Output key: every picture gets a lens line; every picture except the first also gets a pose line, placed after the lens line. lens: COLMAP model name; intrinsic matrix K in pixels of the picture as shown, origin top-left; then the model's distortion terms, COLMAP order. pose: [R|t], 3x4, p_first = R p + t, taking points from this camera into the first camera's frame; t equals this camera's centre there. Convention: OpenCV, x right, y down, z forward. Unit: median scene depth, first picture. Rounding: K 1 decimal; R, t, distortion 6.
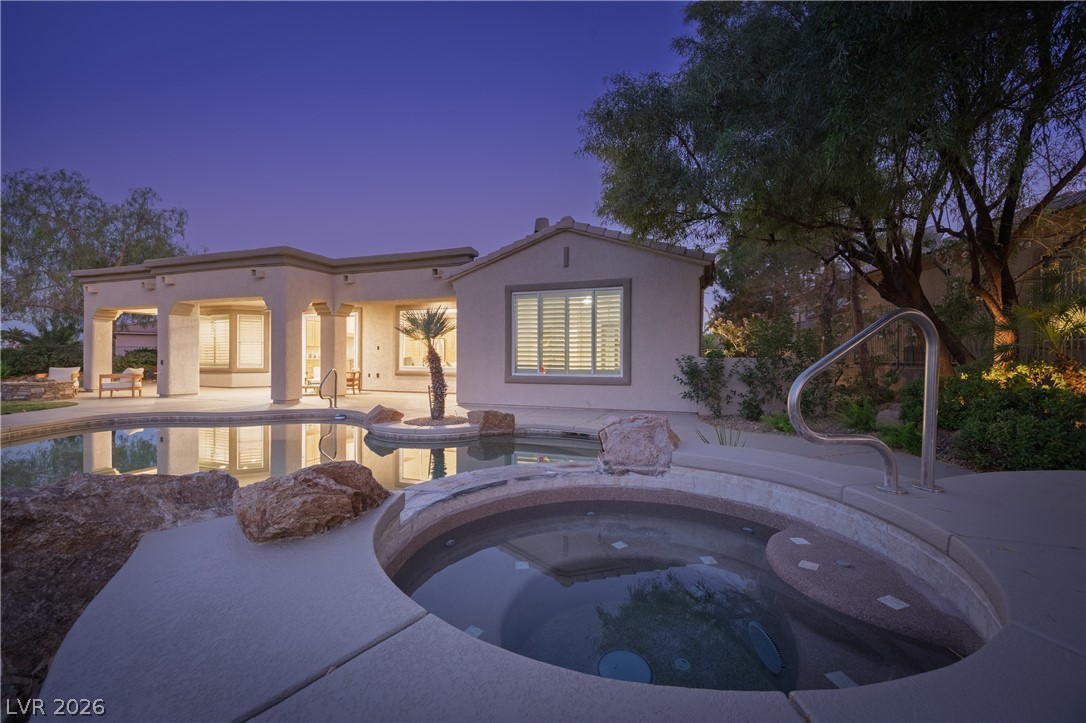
lens RADIAL K [[455.1, 0, 574.4], [0, 455.1, 368.9], [0, 0, 1]] dist [0.003018, 0.000330]
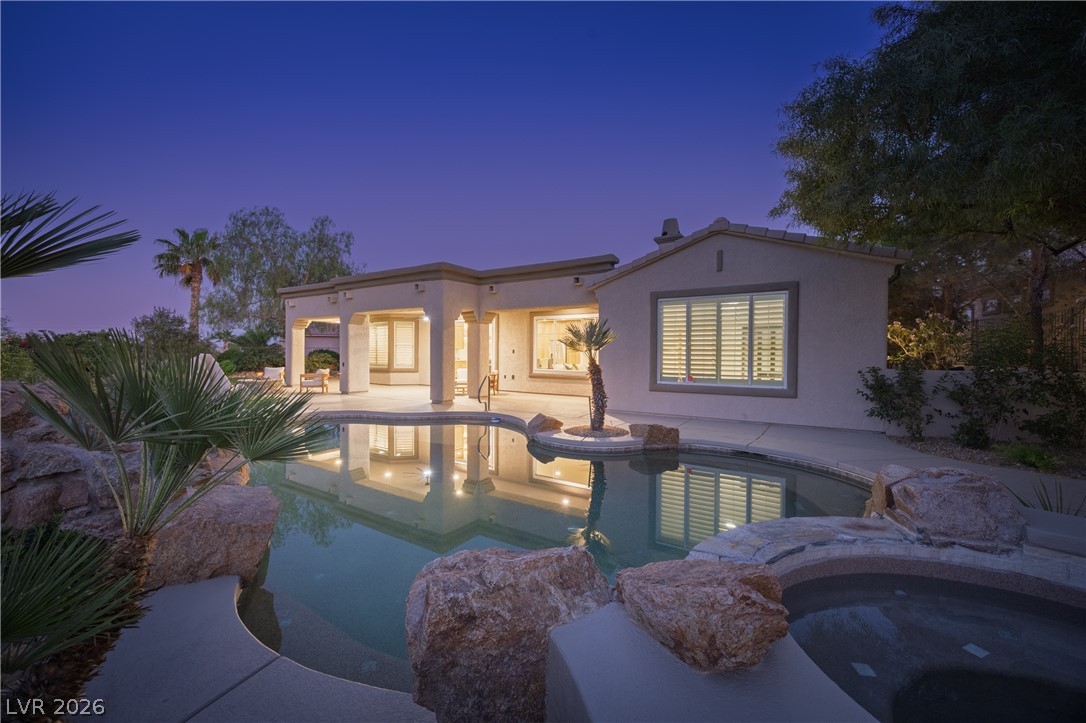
lens RADIAL K [[426.2, 0, 525.2], [0, 426.2, 357.3], [0, 0, 1]] dist [-0.003776, 0.000114]
pose [[0.972224, 0.007480, -0.233933, -0.199599], [-0.005311, 0.999937, 0.009902, -0.049727], [0.233992, -0.008384, 0.972202, 0.038256]]
